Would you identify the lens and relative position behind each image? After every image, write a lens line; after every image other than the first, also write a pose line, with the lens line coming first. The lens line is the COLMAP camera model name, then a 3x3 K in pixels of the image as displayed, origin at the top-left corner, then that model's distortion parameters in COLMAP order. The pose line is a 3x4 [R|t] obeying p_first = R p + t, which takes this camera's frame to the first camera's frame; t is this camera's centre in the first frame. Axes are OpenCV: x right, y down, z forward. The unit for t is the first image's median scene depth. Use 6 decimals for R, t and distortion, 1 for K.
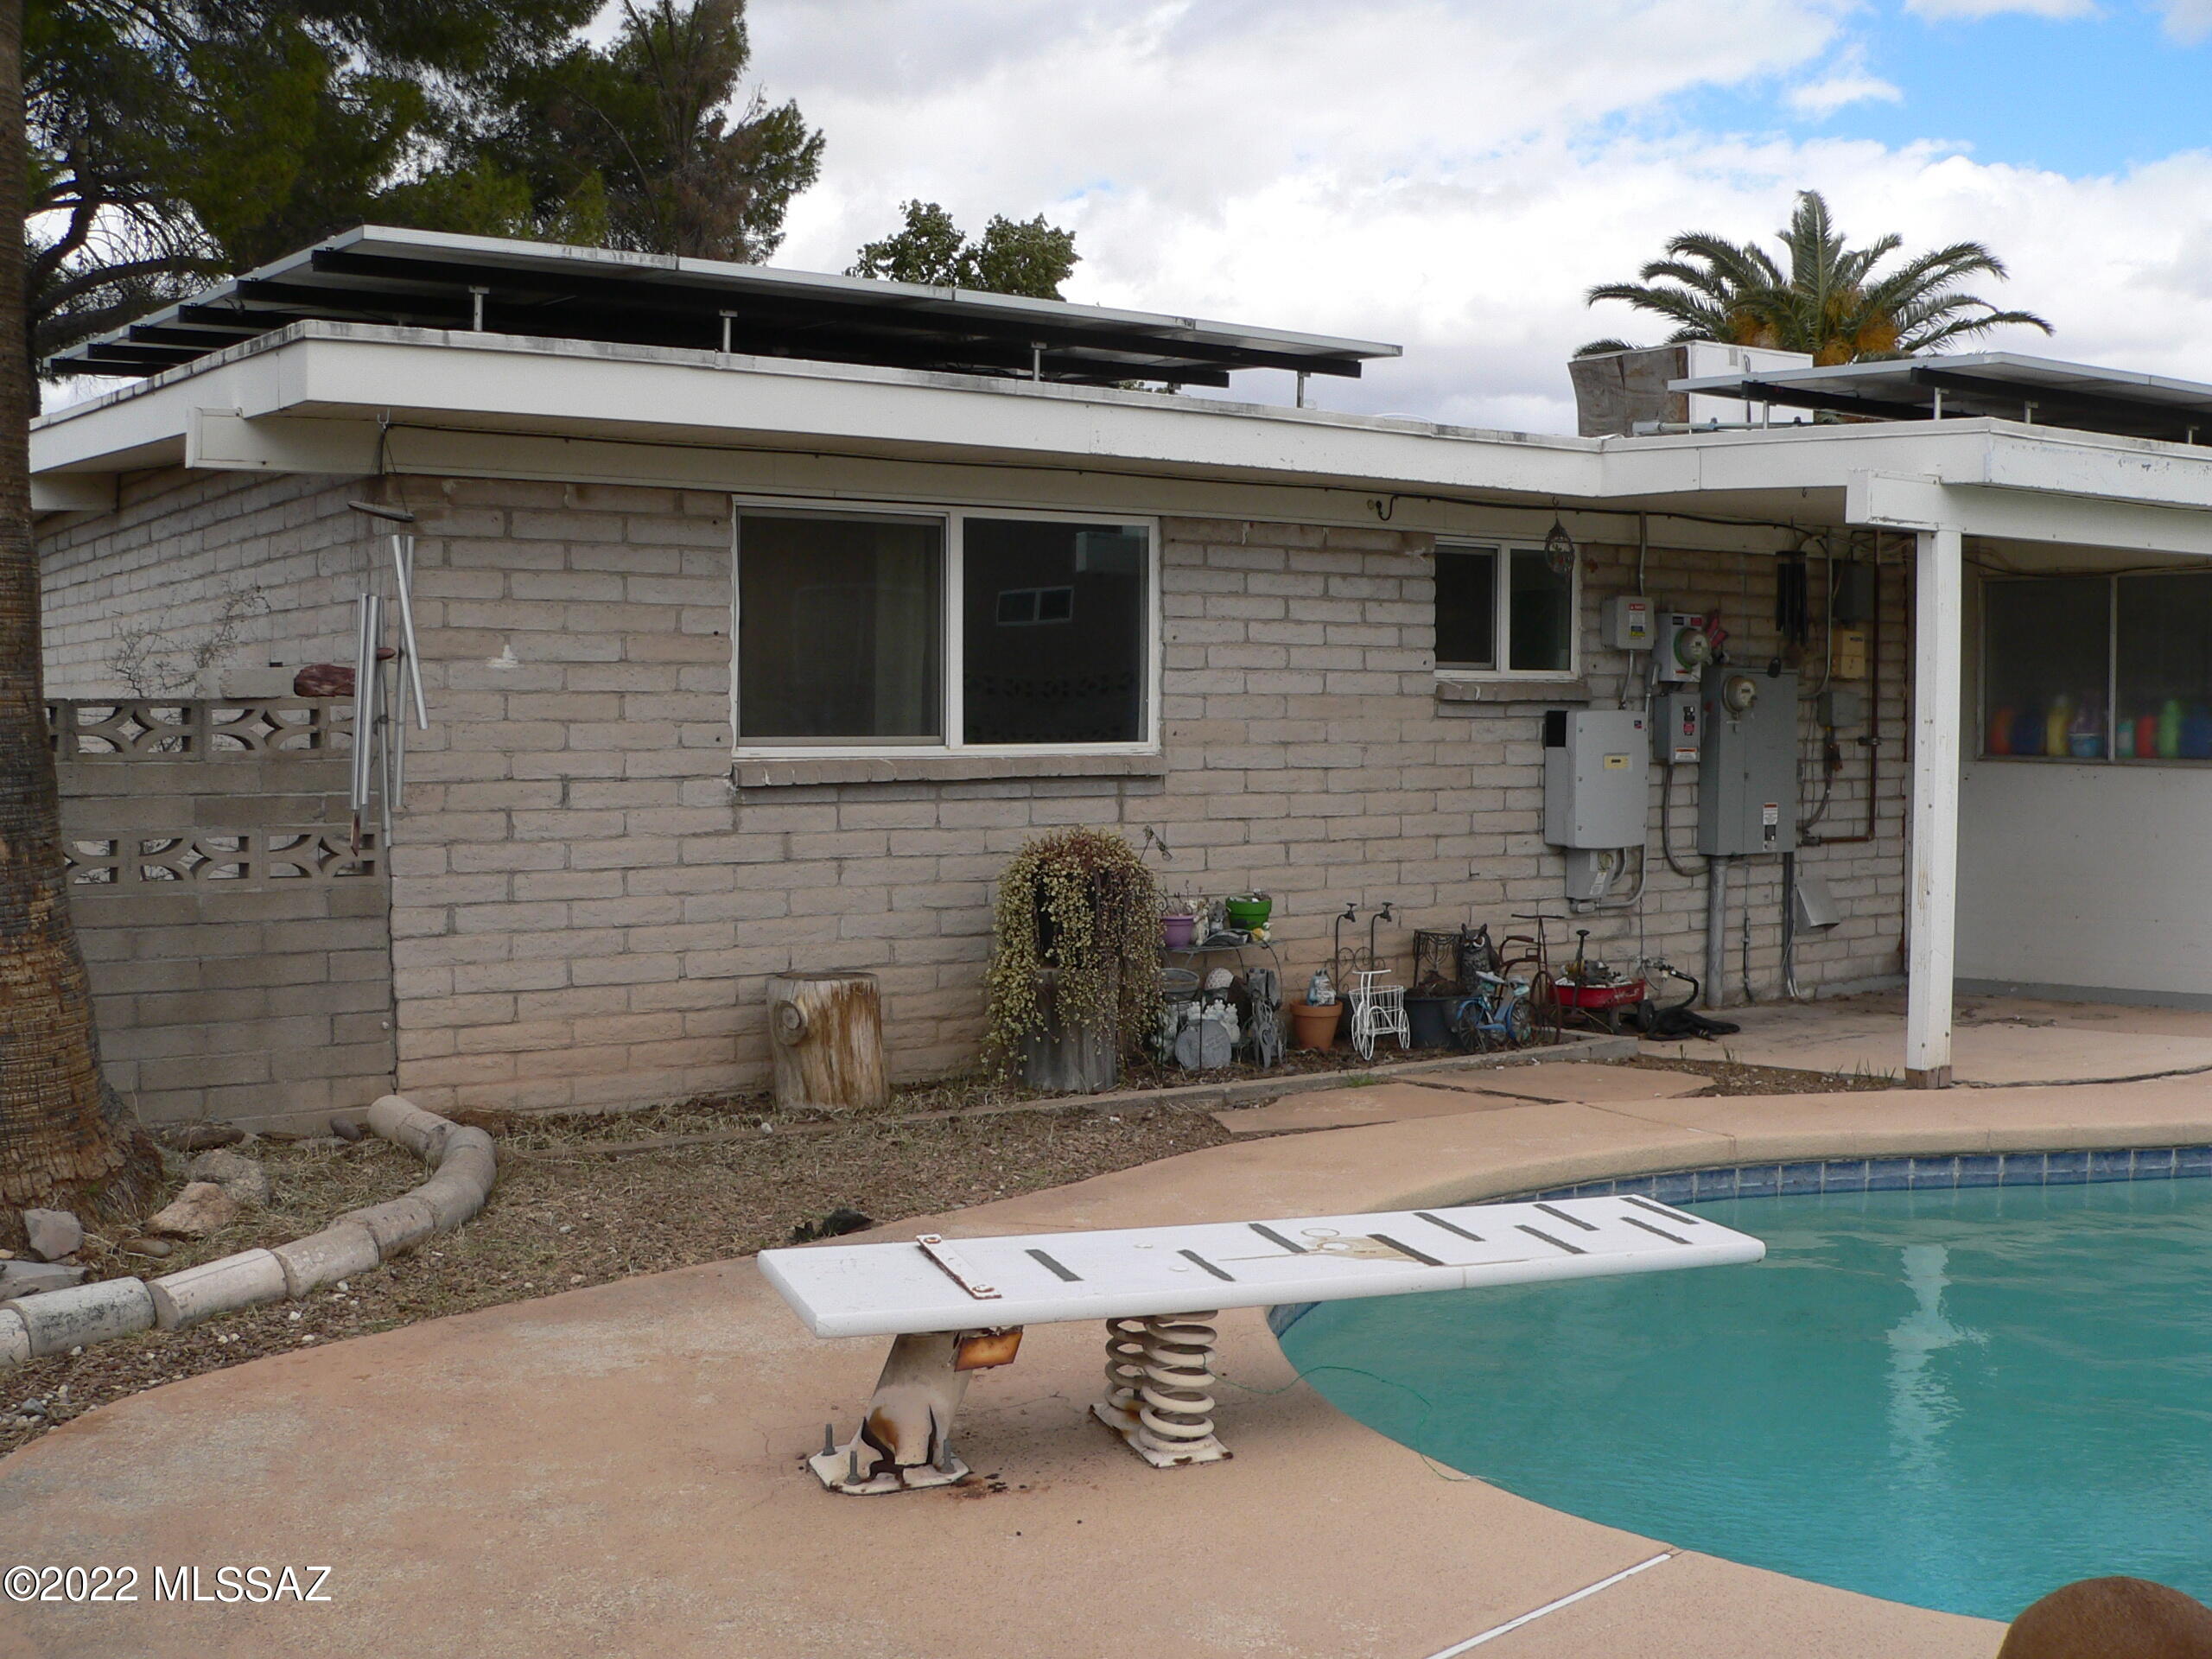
lens RADIAL K [[2351.7, 0, 1106.0], [0, 2351.7, 829.5], [0, 0, 1]] dist [-0.188115, 0.144389]
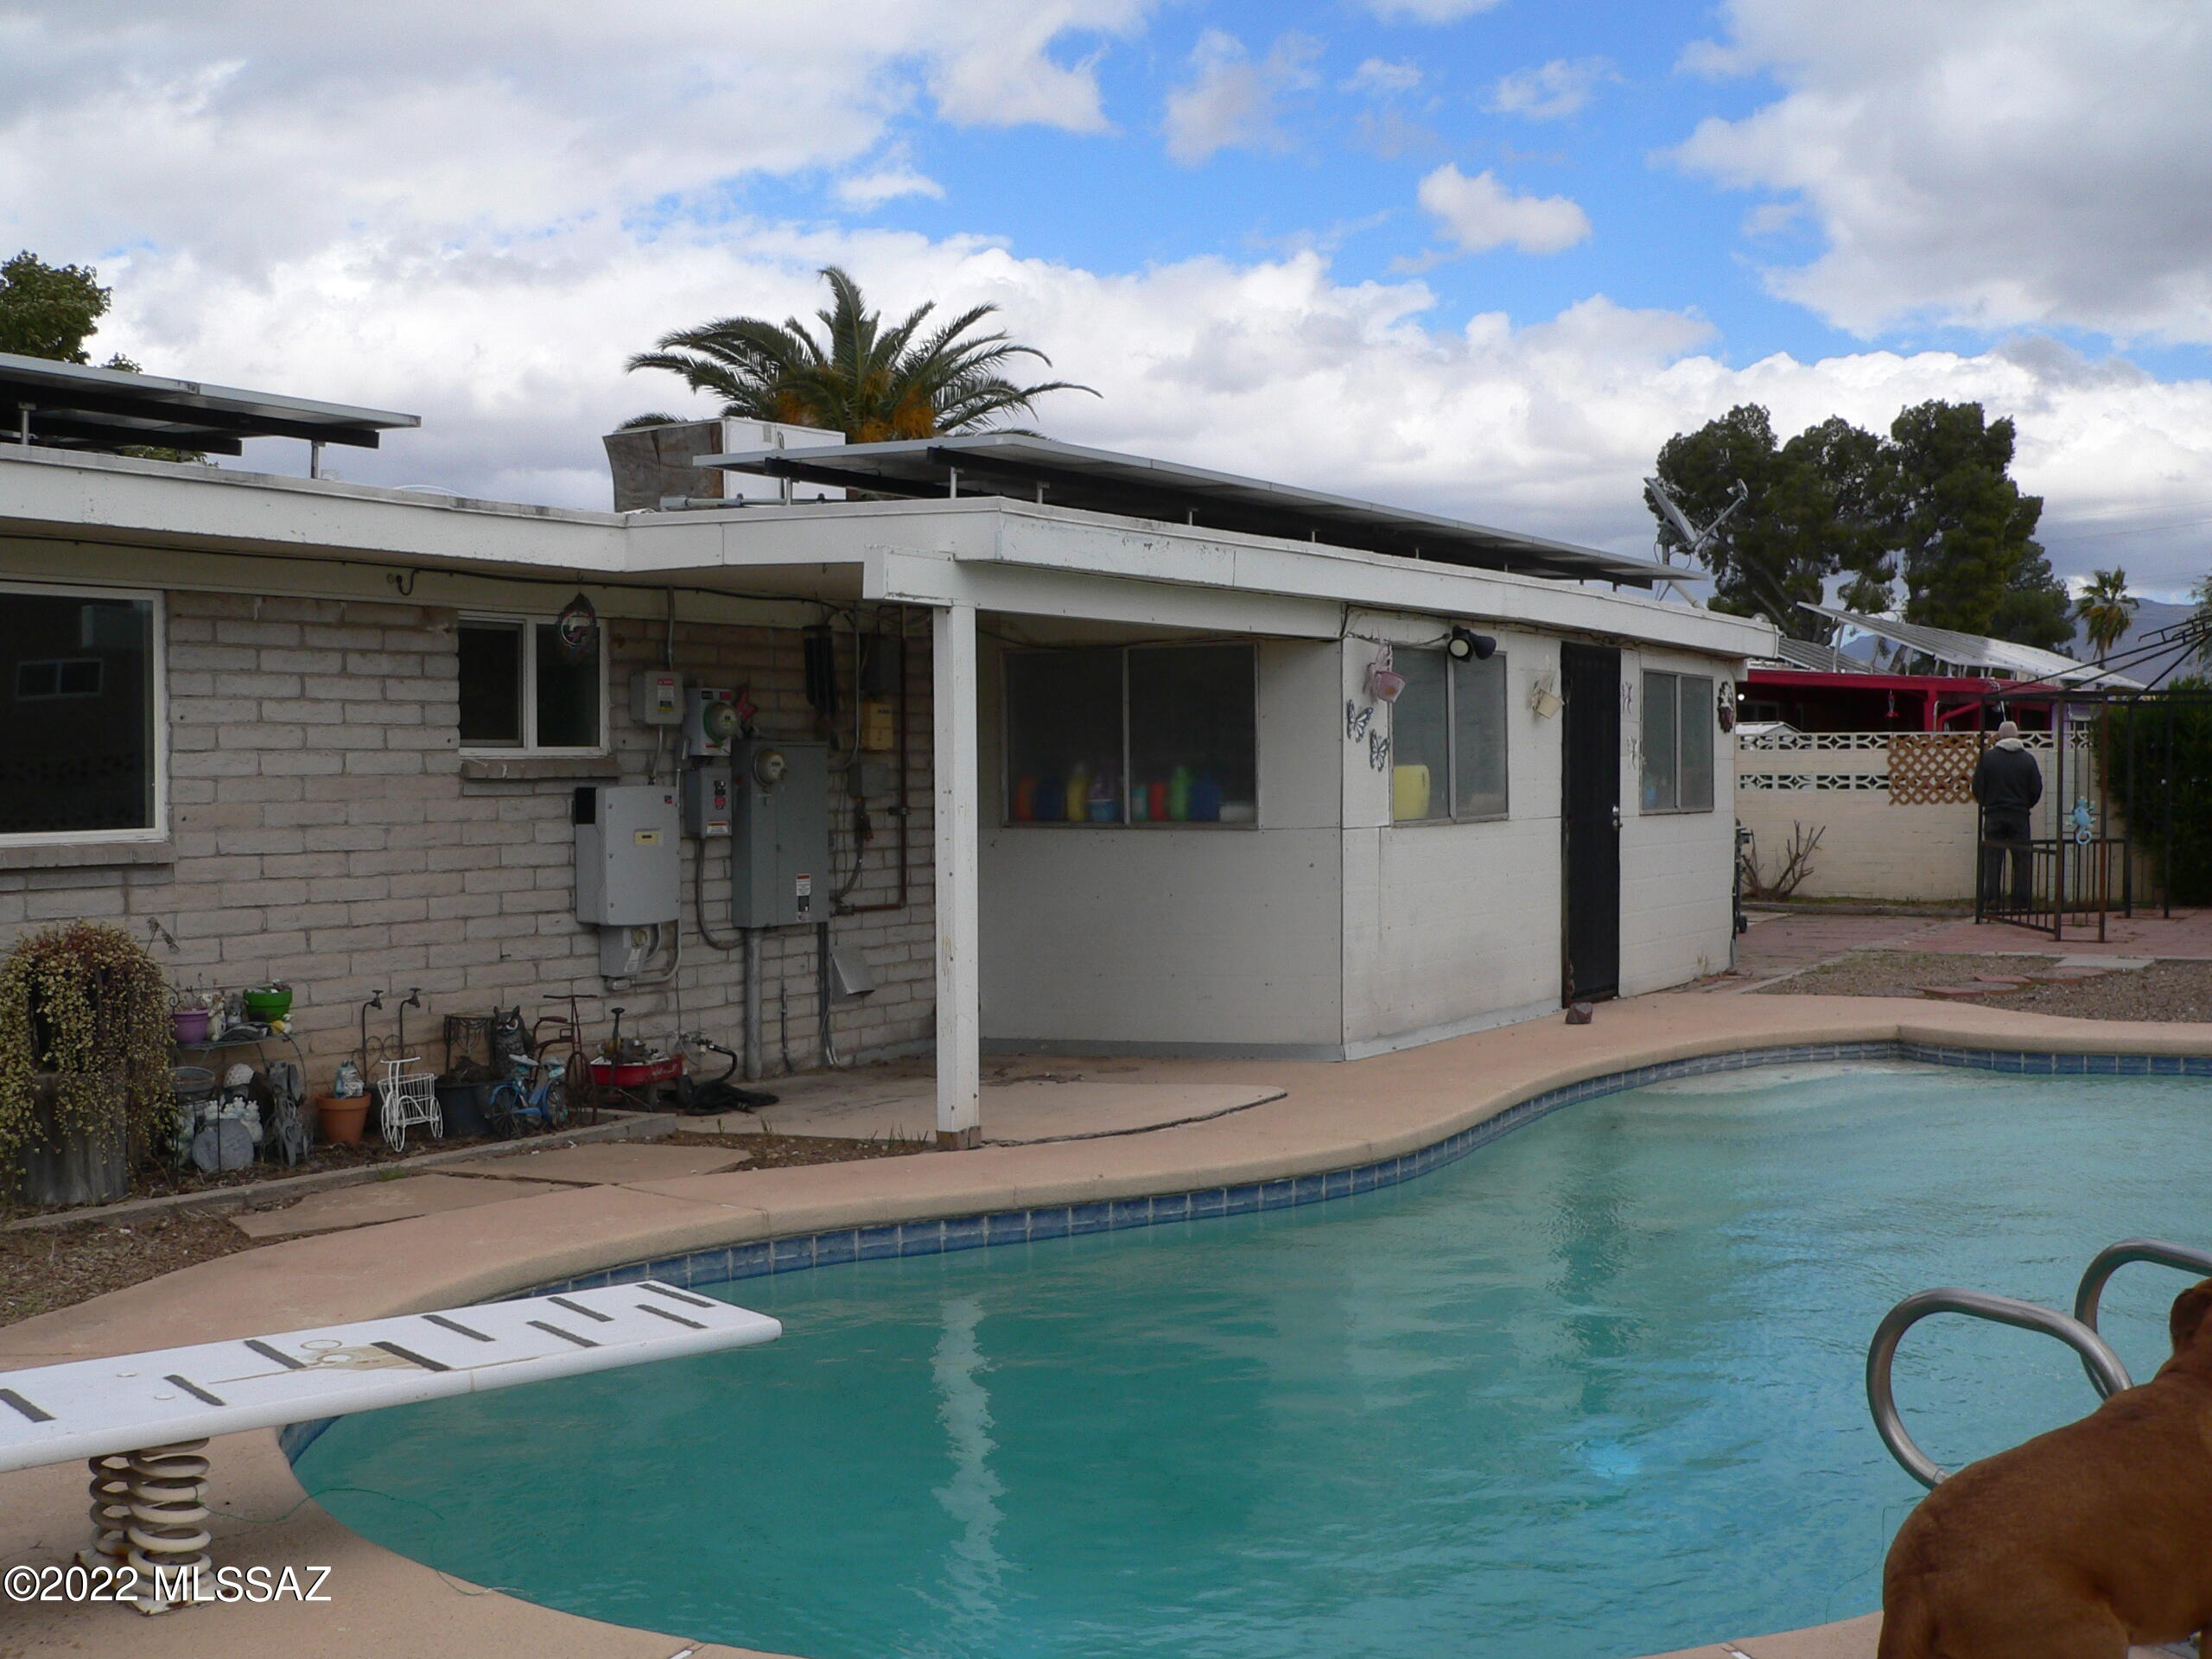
lens RADIAL K [[2343.6, 0, 1106.0], [0, 2343.6, 829.5], [0, 0, 1]] dist [-0.228424, 0.233995]
pose [[0.921721, -0.020255, 0.387324, 0.016782], [0.032427, 0.999163, -0.024916, -0.001490], [-0.386496, 0.035526, 0.921607, 0.010852]]
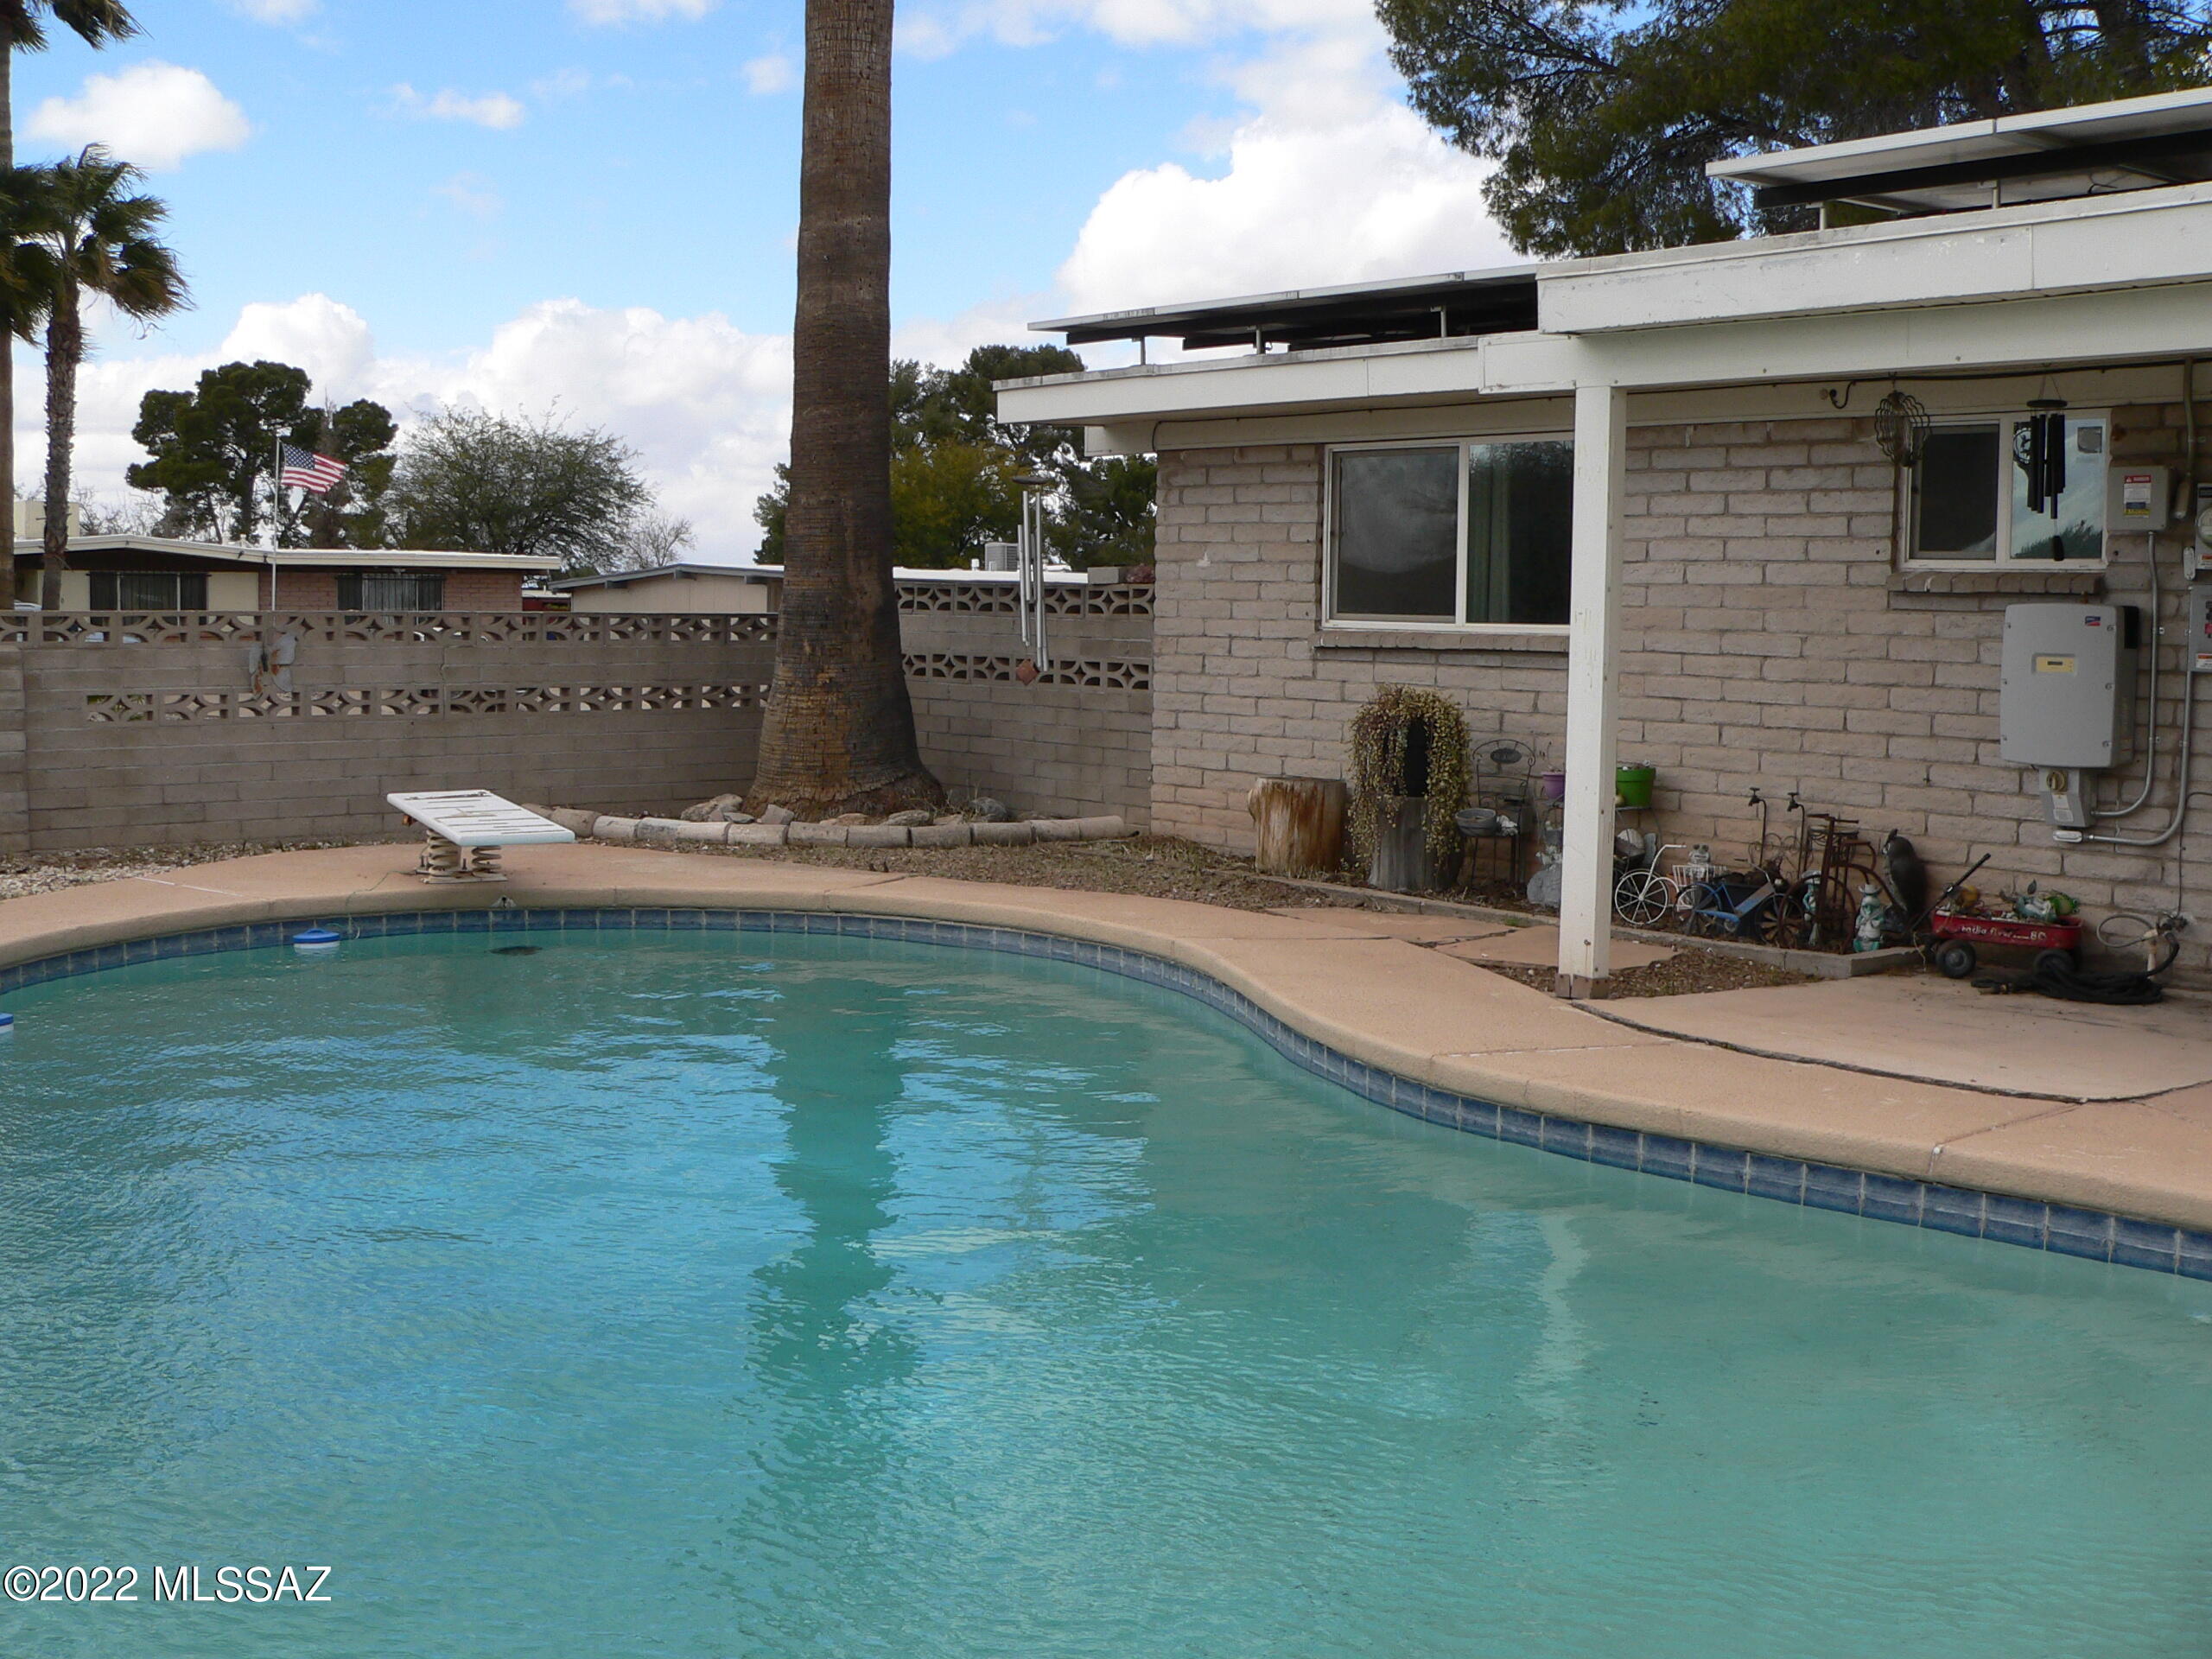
lens RADIAL K [[2343.6, 0, 1106.0], [0, 2343.6, 829.5], [0, 0, 1]] dist [-0.228424, 0.233995]
pose [[0.104433, 0.088317, -0.990603, 1.086115], [-0.072421, 0.994080, 0.080993, -0.011650], [0.991892, 0.063282, 0.110211, 0.616467]]
